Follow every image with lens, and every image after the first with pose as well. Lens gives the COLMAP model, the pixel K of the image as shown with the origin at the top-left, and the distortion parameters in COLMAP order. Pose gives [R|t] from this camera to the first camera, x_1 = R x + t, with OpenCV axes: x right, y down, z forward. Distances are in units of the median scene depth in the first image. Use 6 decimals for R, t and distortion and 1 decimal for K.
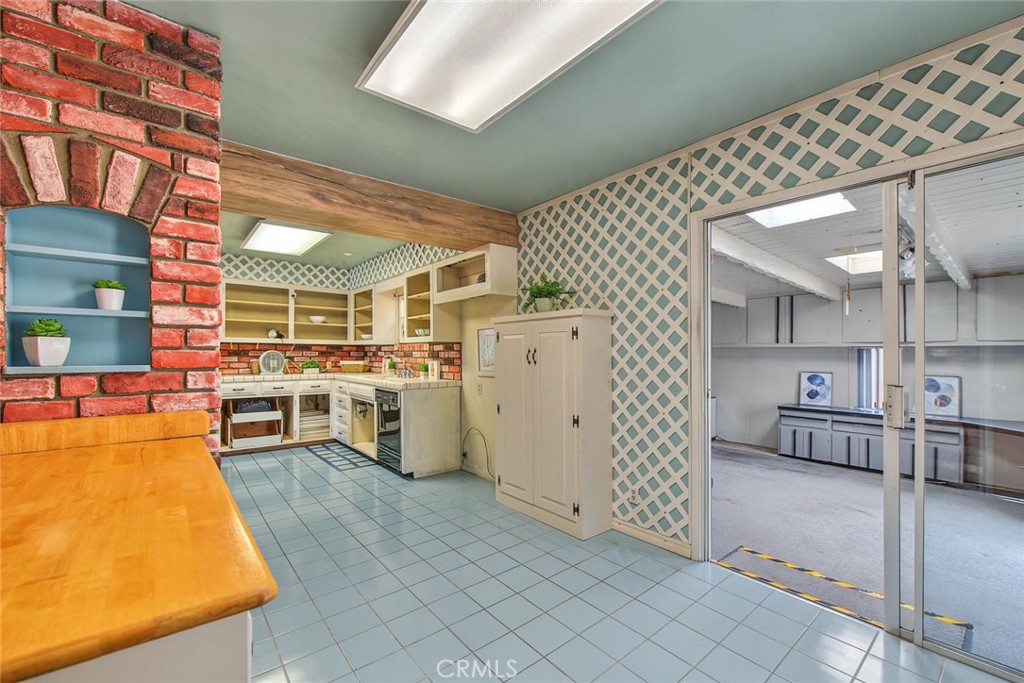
lens RADIAL K [[426.1, 0, 515.1], [0, 426.1, 353.8], [0, 0, 1]] dist [-0.000277, -0.000256]
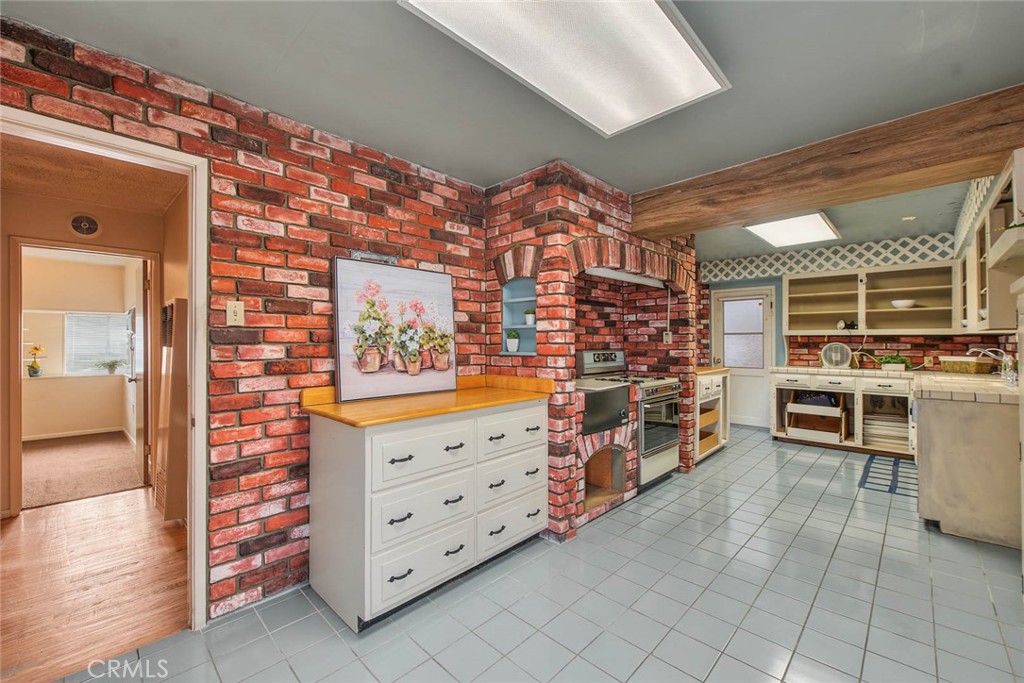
lens RADIAL K [[421.4, 0, 513.7], [0, 421.4, 338.6], [0, 0, 1]] dist [0.000328, -0.000317]
pose [[0.100872, -0.013360, -0.994810, 0.300669], [-0.002084, 0.999905, -0.013640, -0.002876], [0.994897, 0.003449, 0.100835, 0.211957]]
